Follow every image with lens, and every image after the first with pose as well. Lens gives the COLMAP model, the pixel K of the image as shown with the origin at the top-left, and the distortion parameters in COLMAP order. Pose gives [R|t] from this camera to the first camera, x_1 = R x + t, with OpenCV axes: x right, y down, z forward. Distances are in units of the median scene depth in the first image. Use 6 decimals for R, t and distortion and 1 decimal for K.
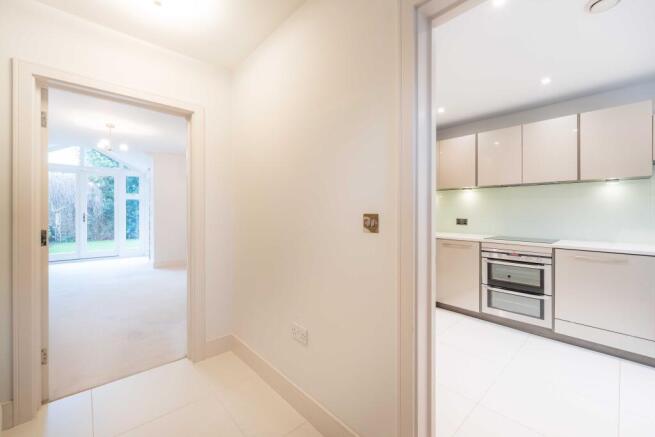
lens RADIAL K [[266.5, 0, 327.3], [0, 266.5, 215.1], [0, 0, 1]] dist [0.001921, 0.000034]
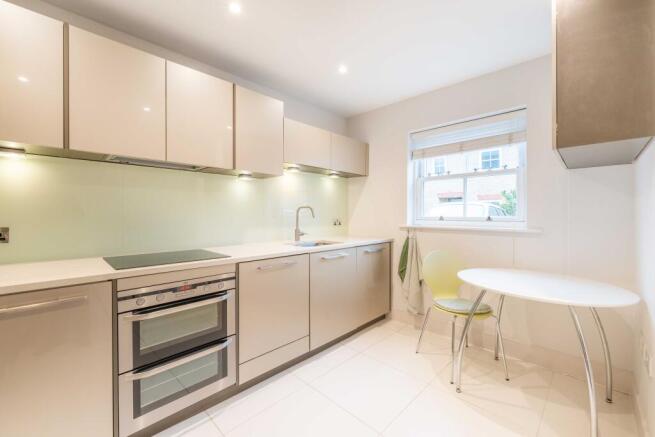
lens RADIAL K [[266.5, 0, 327.9], [0, 266.5, 216.8], [0, 0, 1]] dist [0.001921, 0.000034]
pose [[-0.058636, -0.008930, 0.998239, 0.145942], [0.009049, 0.999914, 0.009477, 0.001018], [-0.998238, 0.009589, -0.058550, 0.747291]]
